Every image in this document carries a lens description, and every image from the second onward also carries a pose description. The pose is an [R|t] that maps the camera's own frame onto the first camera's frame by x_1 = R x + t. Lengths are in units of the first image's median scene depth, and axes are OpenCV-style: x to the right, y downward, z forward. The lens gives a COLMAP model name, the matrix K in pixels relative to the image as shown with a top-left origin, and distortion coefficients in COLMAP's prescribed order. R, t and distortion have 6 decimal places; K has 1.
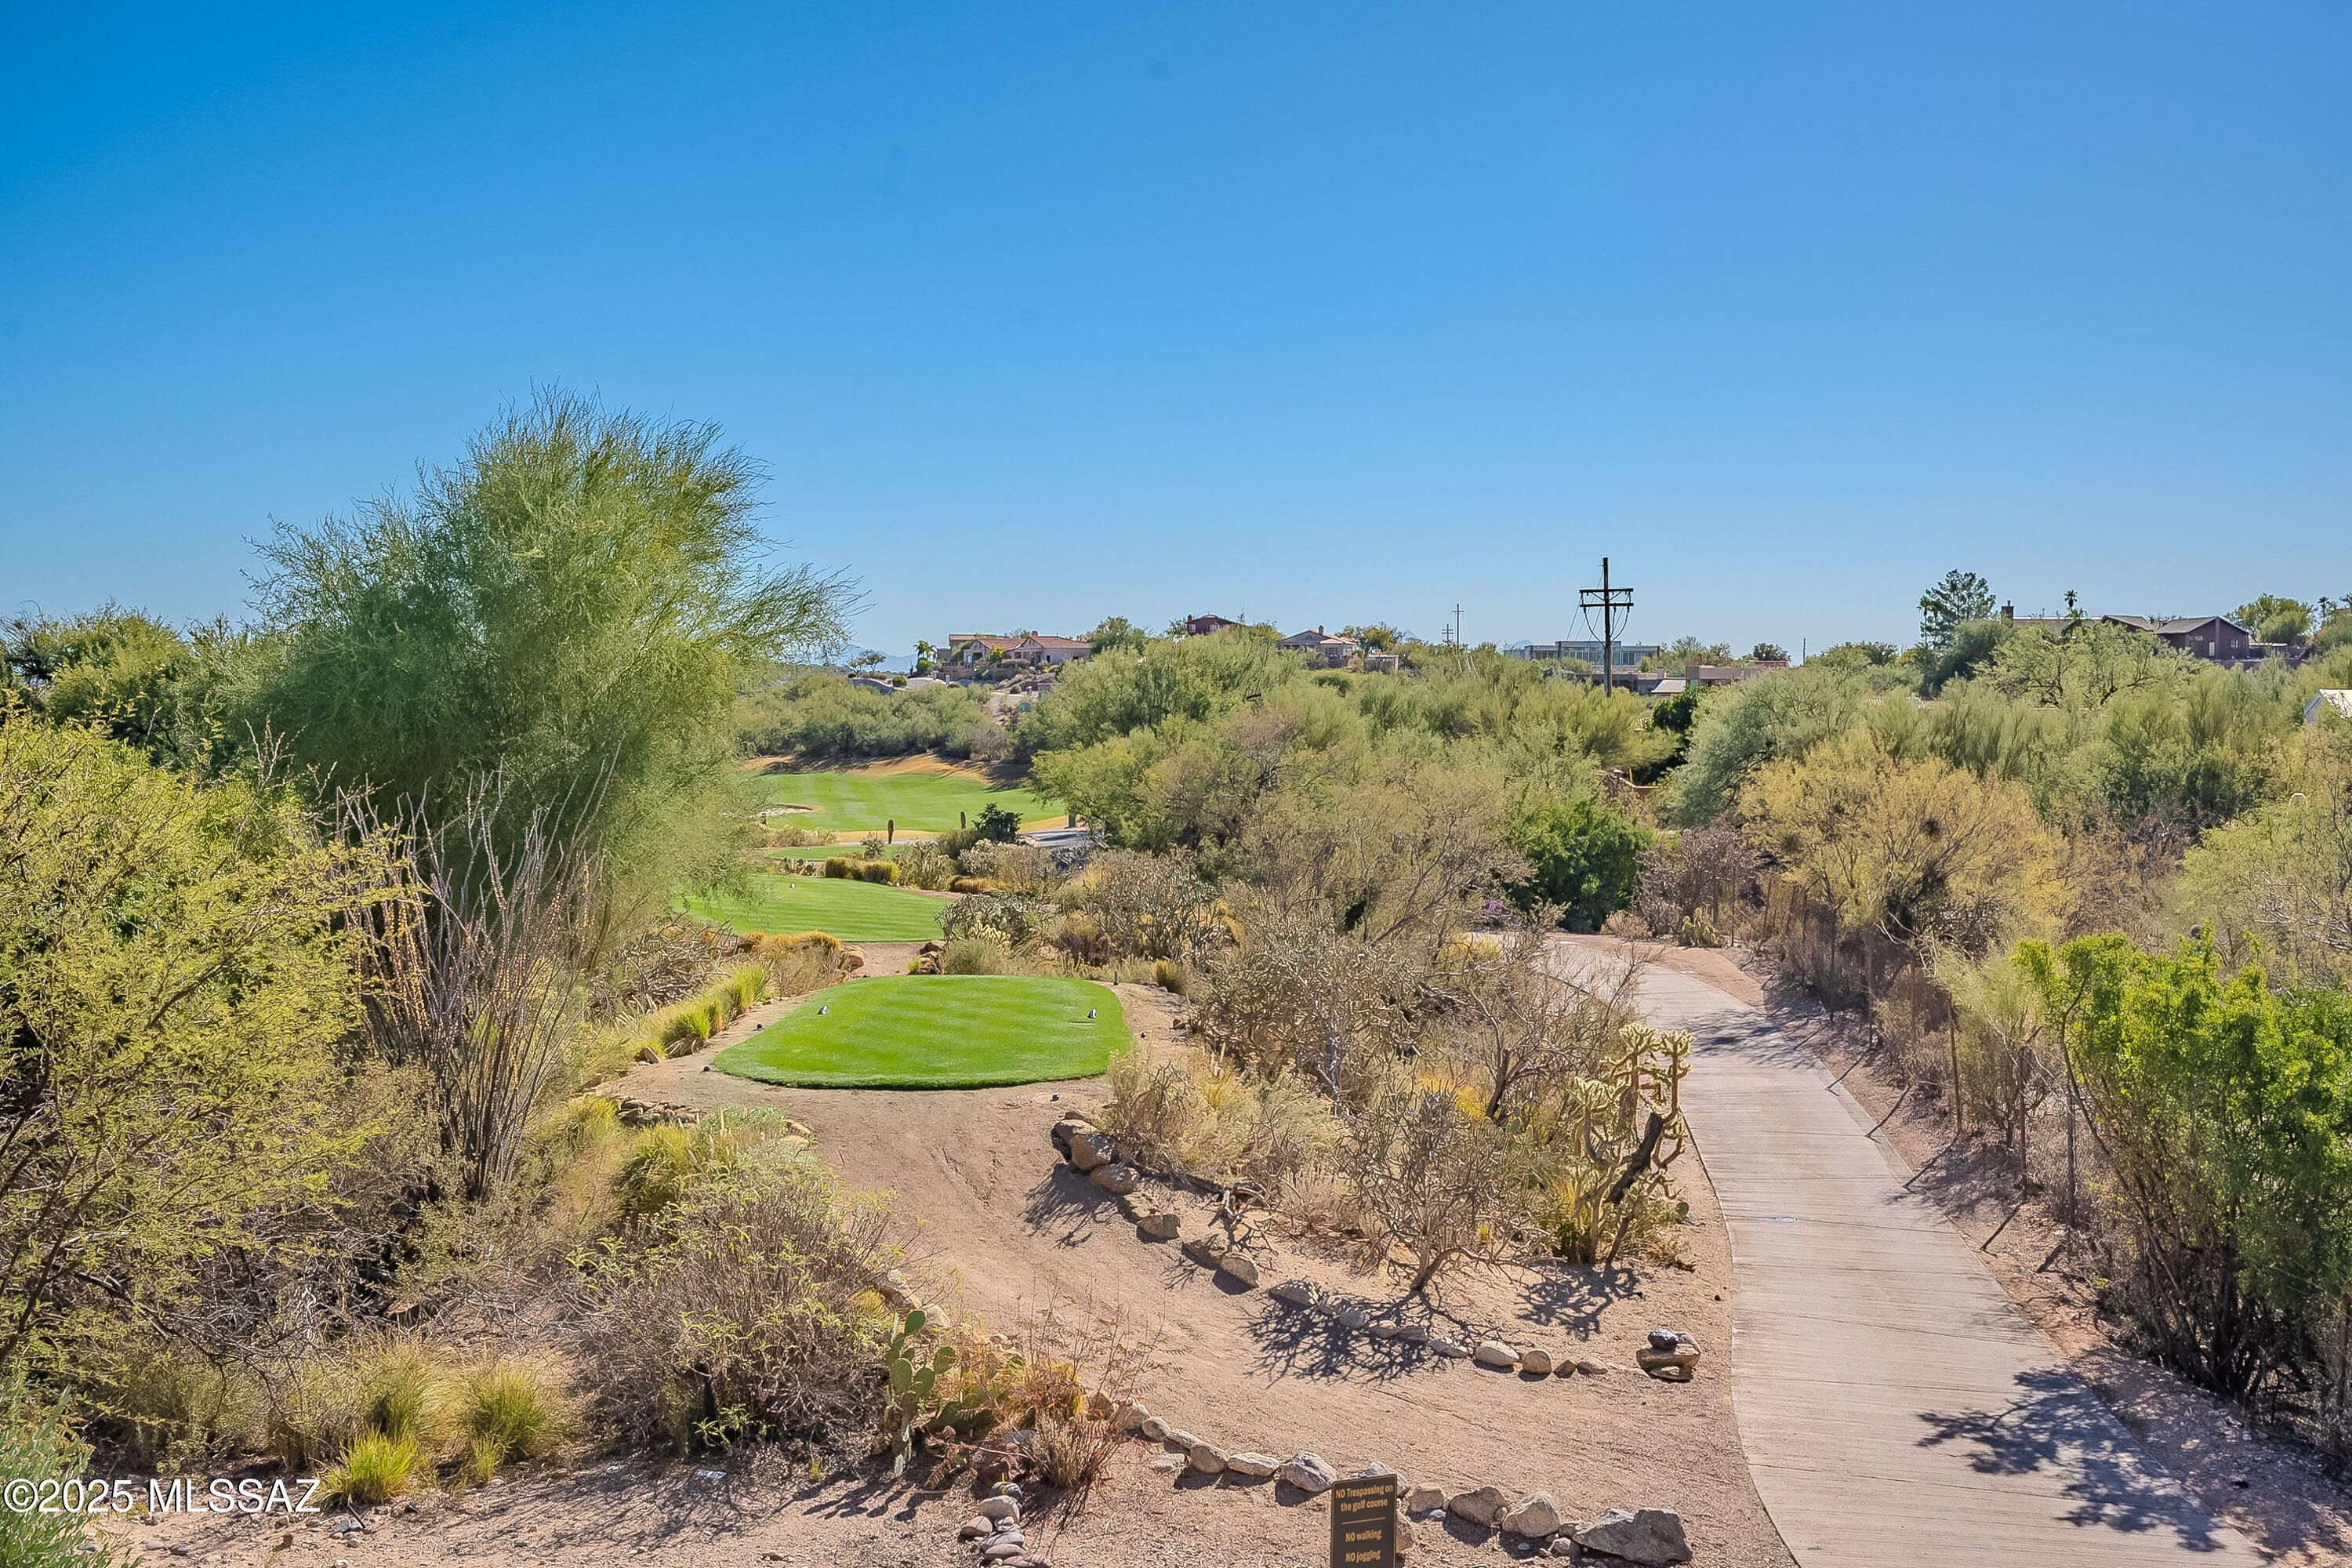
lens RADIAL K [[2336.0, 0, 1169.9], [0, 2336.0, 780.9], [0, 0, 1]] dist [0.008682, 0.000000]
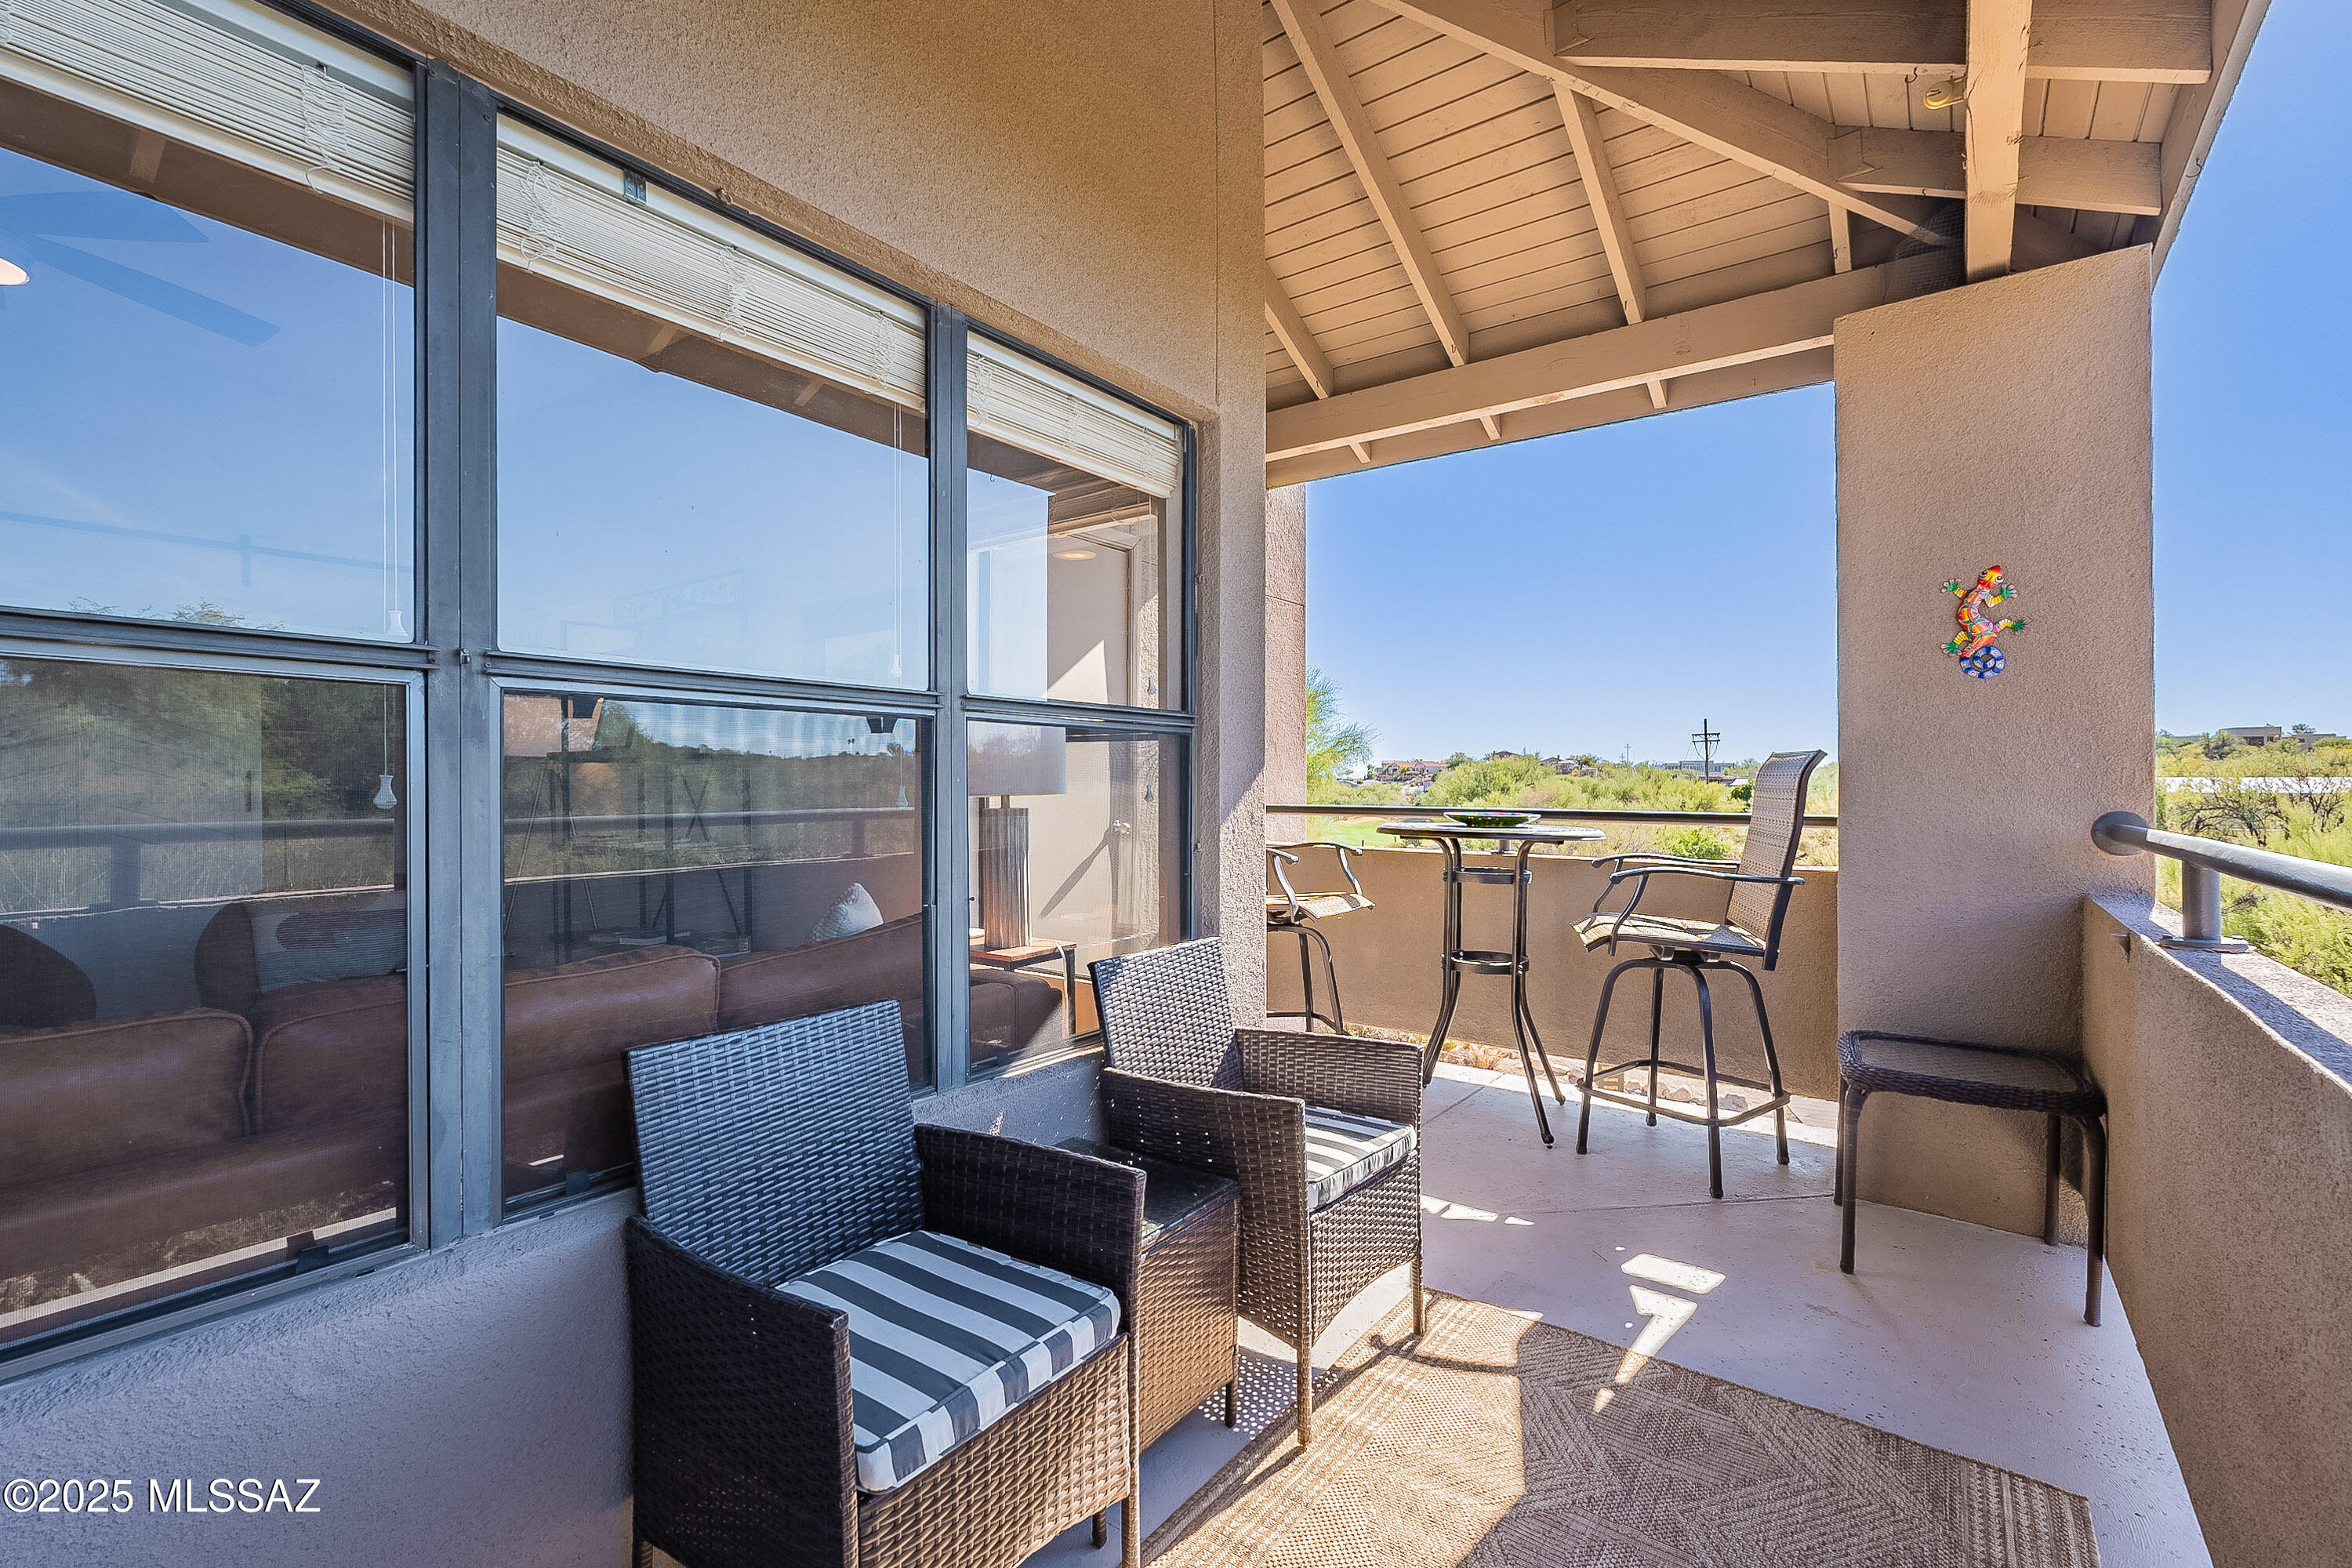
lens RADIAL K [[1035.9, 0, 1174.6], [0, 1035.9, 792.0], [0, 0, 1]] dist [0.009256, 0.000455]
pose [[0.958615, -0.004076, -0.284677, -0.018987], [-0.005747, 0.999417, -0.033663, 0.014726], [0.284648, 0.033906, 0.958032, -0.097178]]
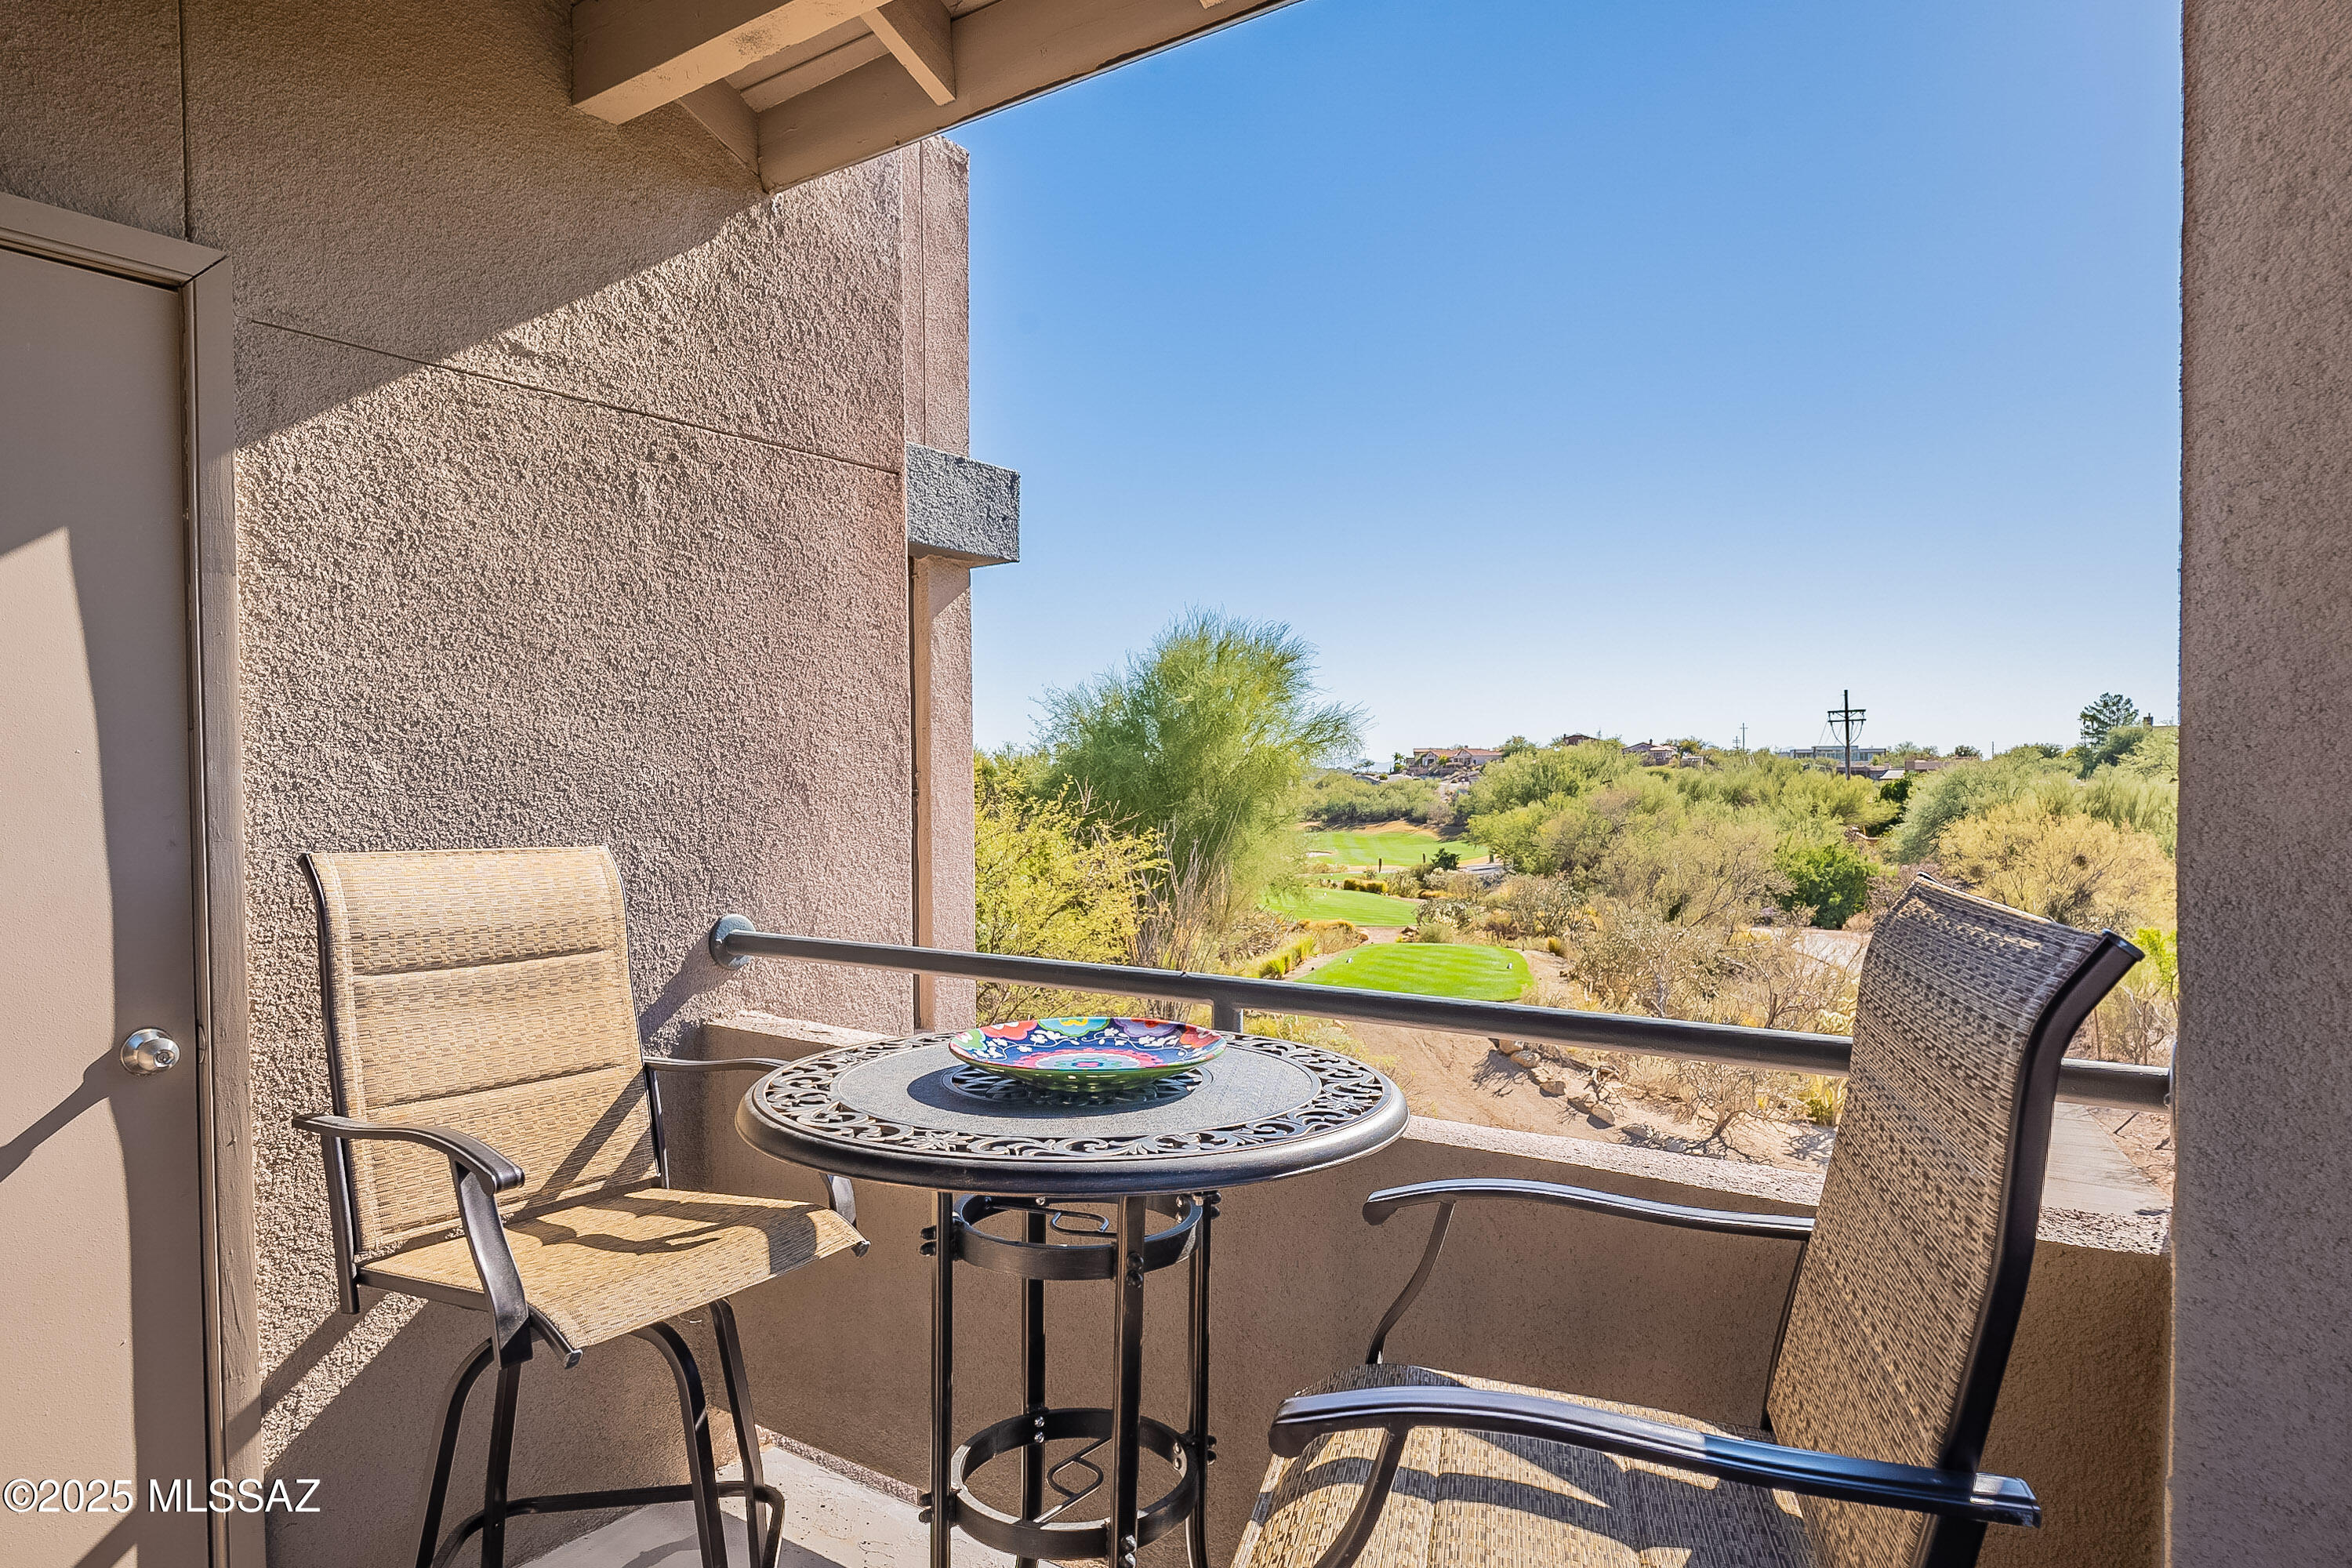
lens RADIAL K [[1407.8, 0, 1181.4], [0, 1407.8, 818.6], [0, 0, 1]] dist [0.004135, 0.001101]
pose [[0.967037, -0.004091, -0.254603, -0.001859], [0.000660, 0.999908, -0.013563, 0.004271], [0.254635, 0.012948, 0.966950, -0.020821]]
